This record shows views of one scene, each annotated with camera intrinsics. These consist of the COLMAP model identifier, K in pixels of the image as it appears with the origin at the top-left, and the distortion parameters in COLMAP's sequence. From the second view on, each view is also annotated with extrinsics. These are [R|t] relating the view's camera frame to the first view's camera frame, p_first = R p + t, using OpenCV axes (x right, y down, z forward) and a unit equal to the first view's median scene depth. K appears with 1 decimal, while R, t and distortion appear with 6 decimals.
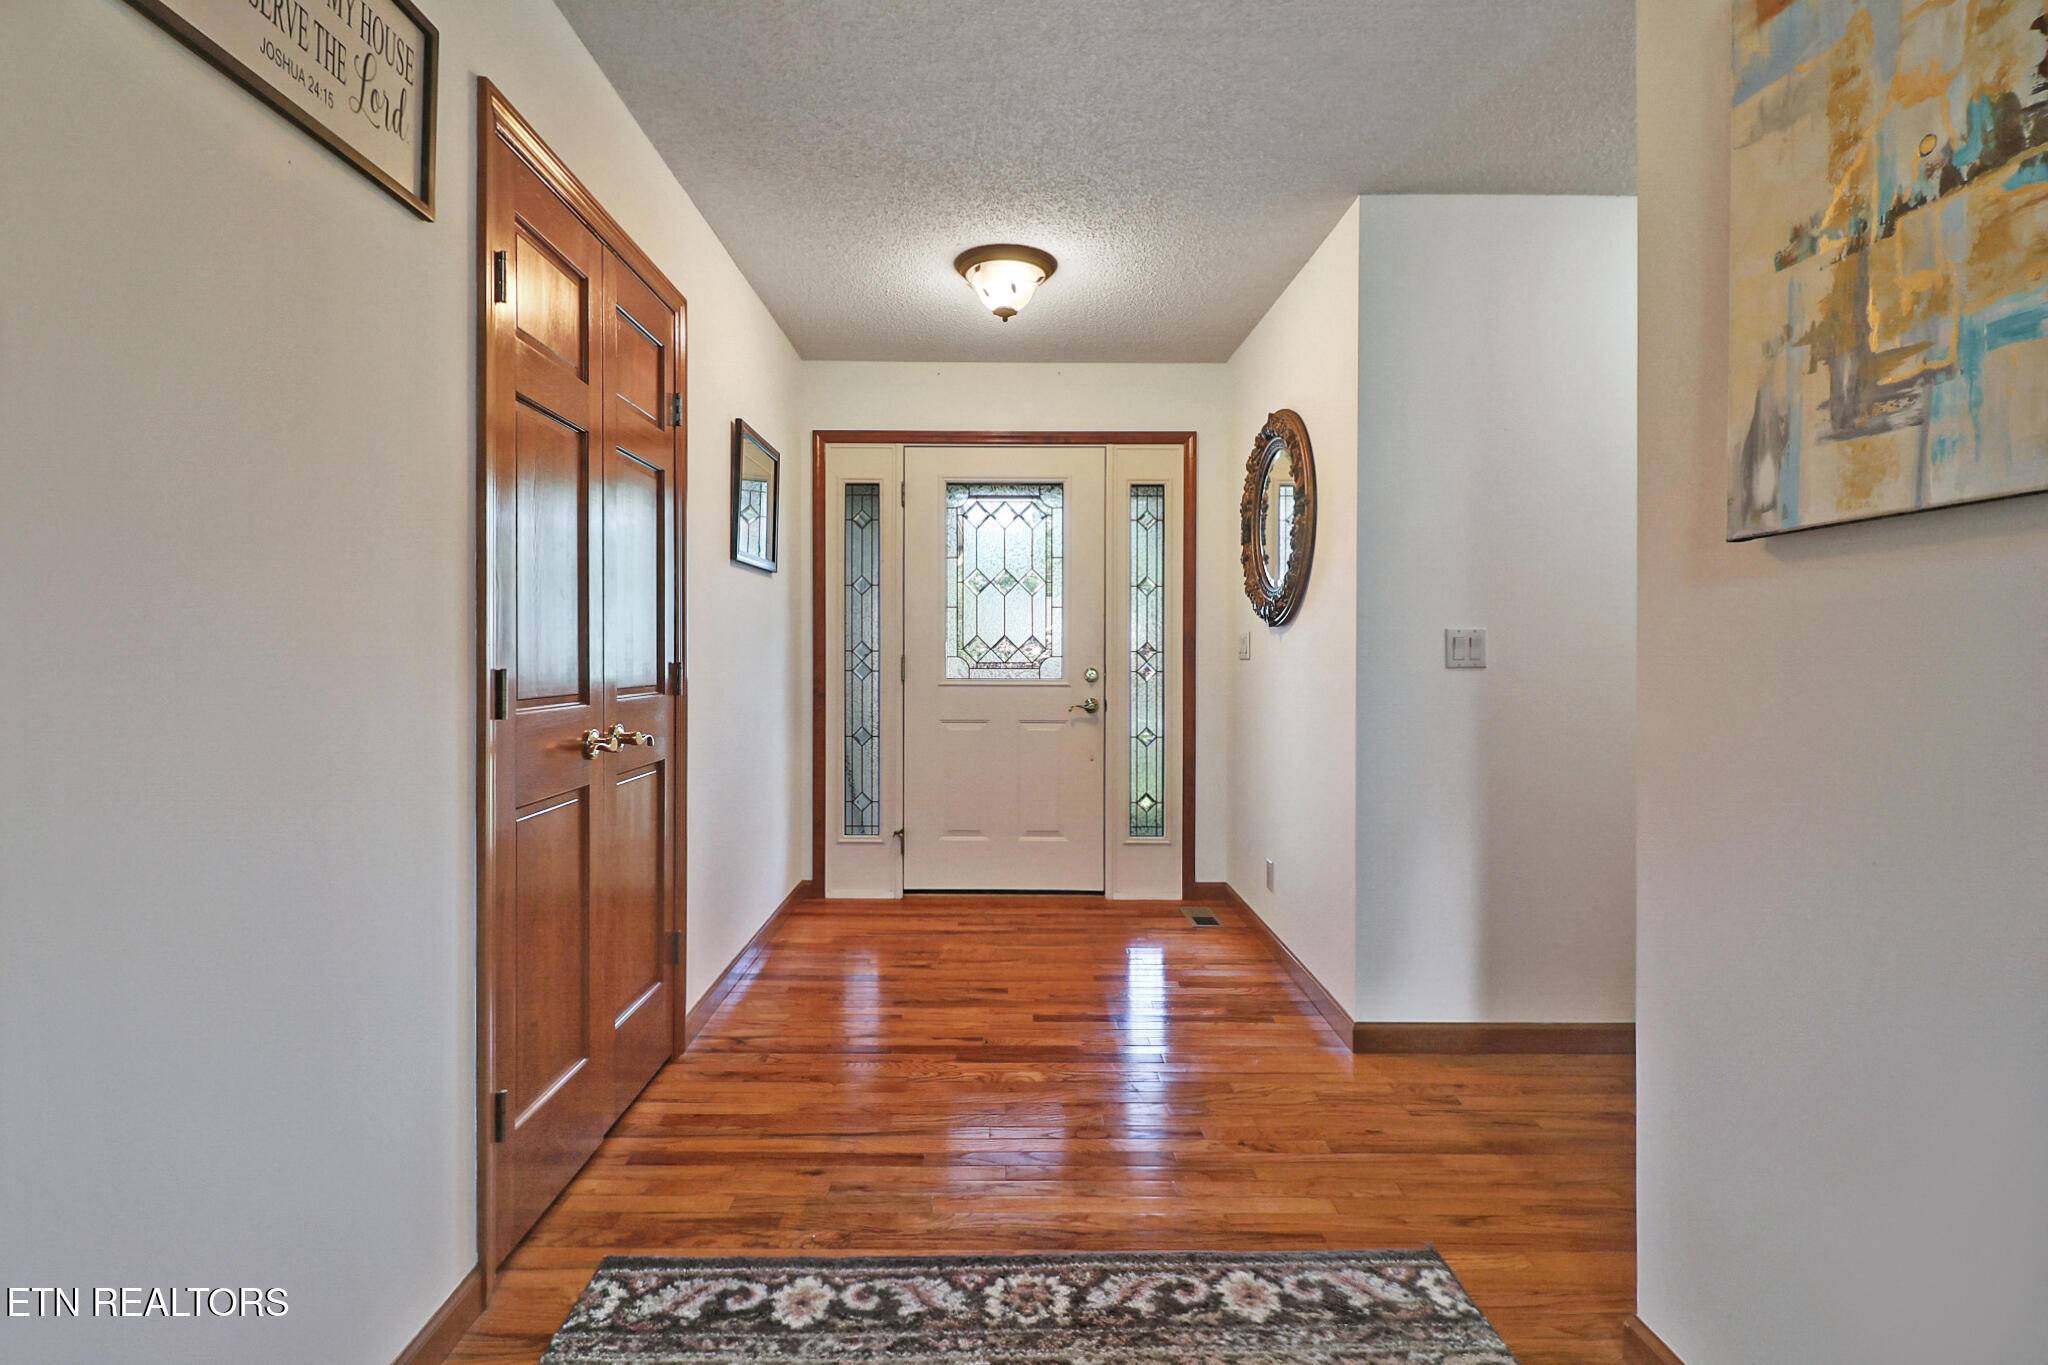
lens RADIAL K [[953.1, 0, 1031.7], [0, 953.1, 674.0], [0, 0, 1]] dist [-0.003137, -0.001032]
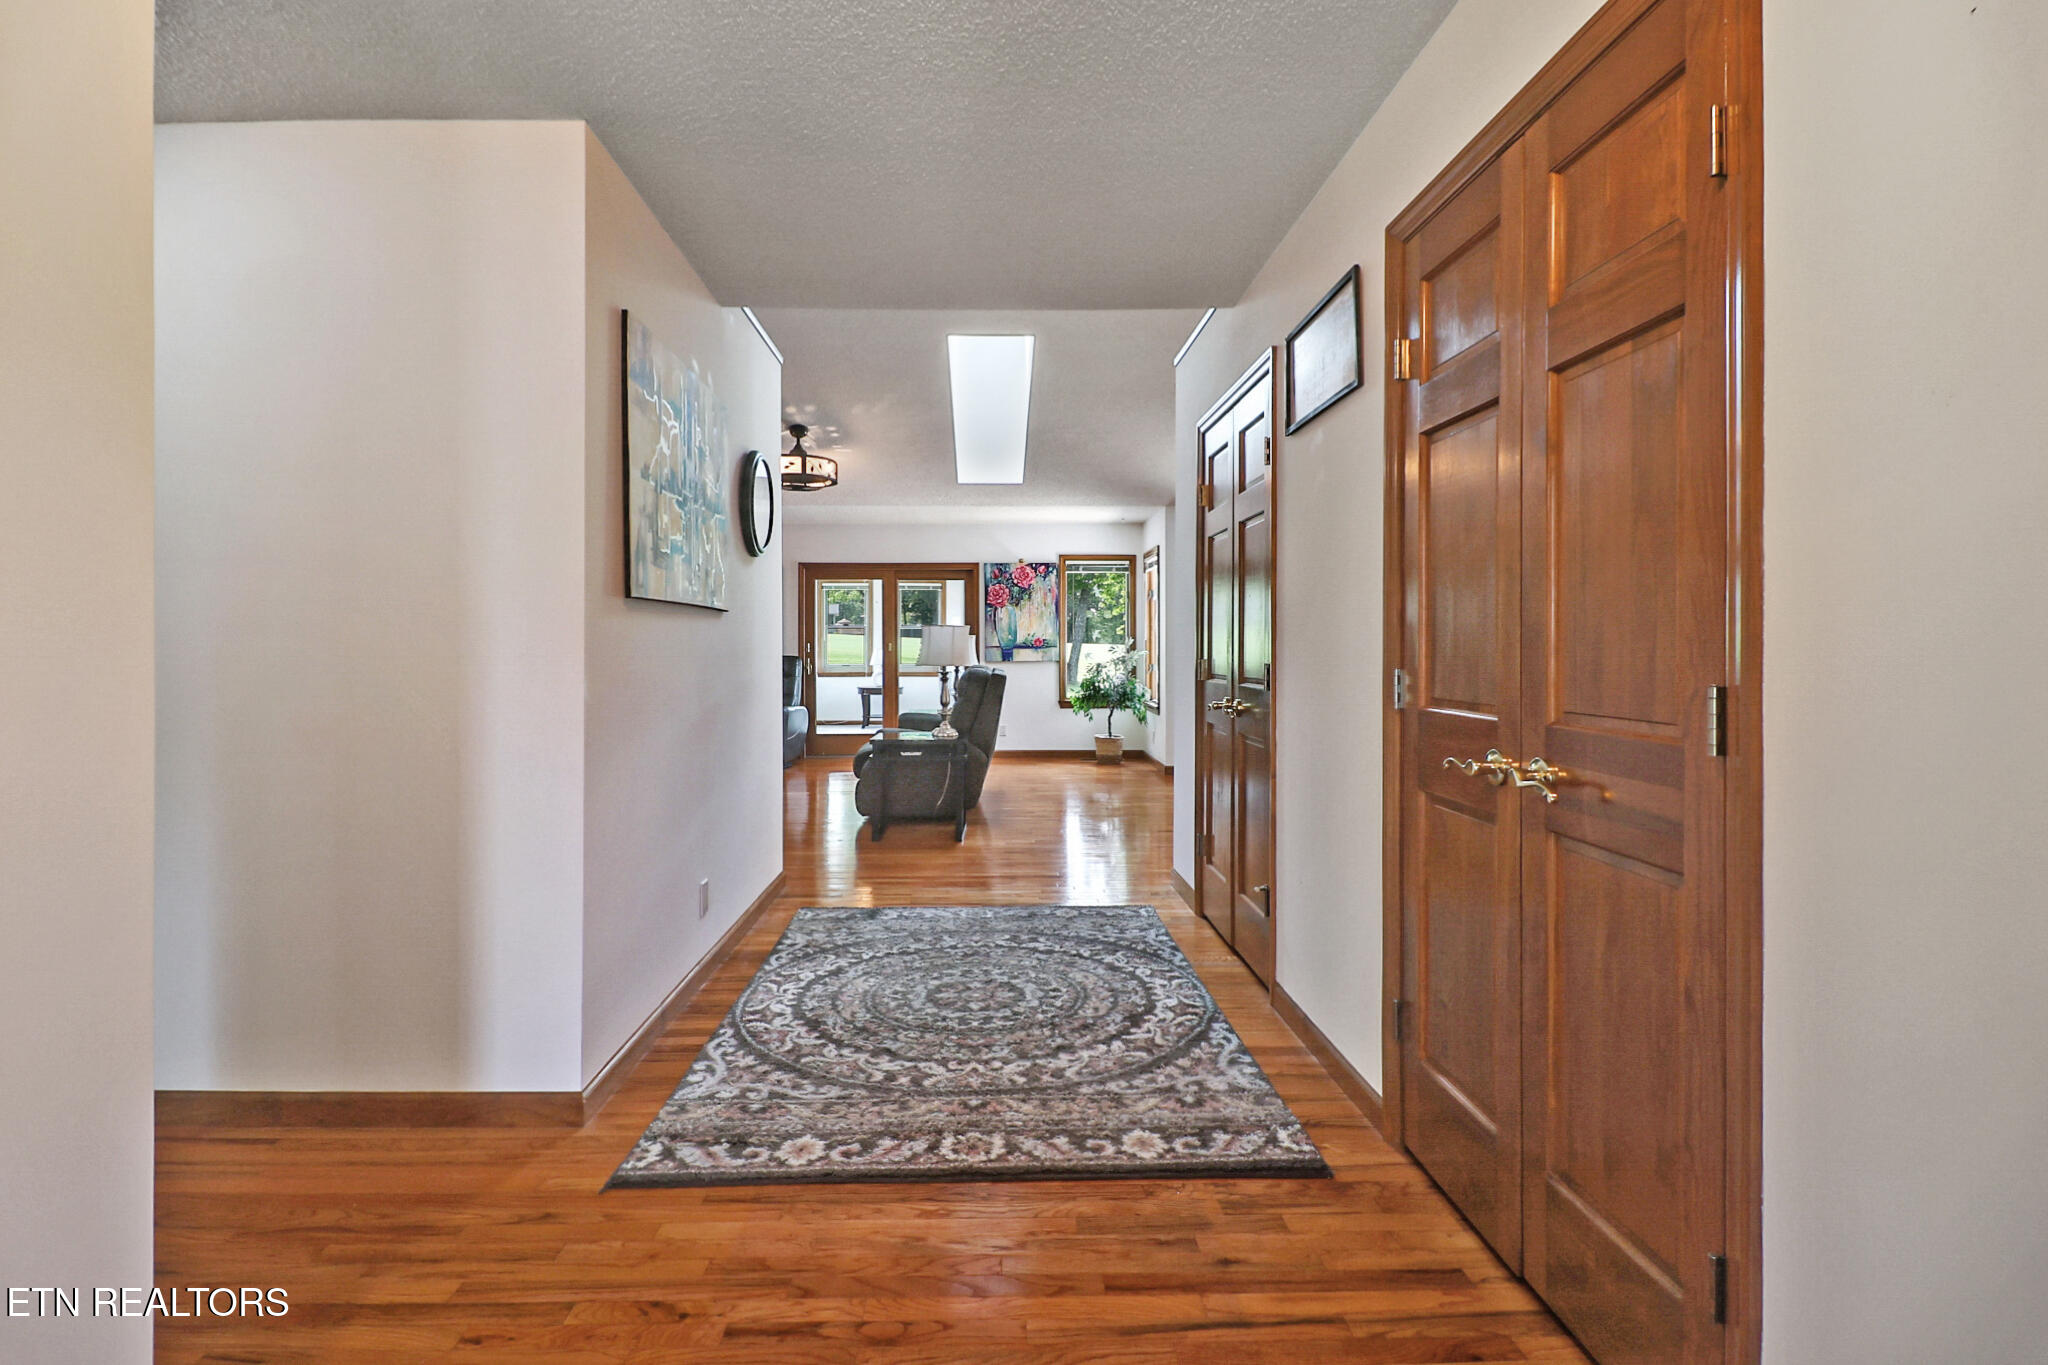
lens RADIAL K [[953.1, 0, 1019.9], [0, 953.1, 673.4], [0, 0, 1]] dist [-0.003137, -0.001032]
pose [[-0.999054, 0.002499, -0.043411, -0.013913], [0.001999, 0.999931, 0.011549, -0.008979], [0.043436, 0.011451, -0.998991, 2.298955]]
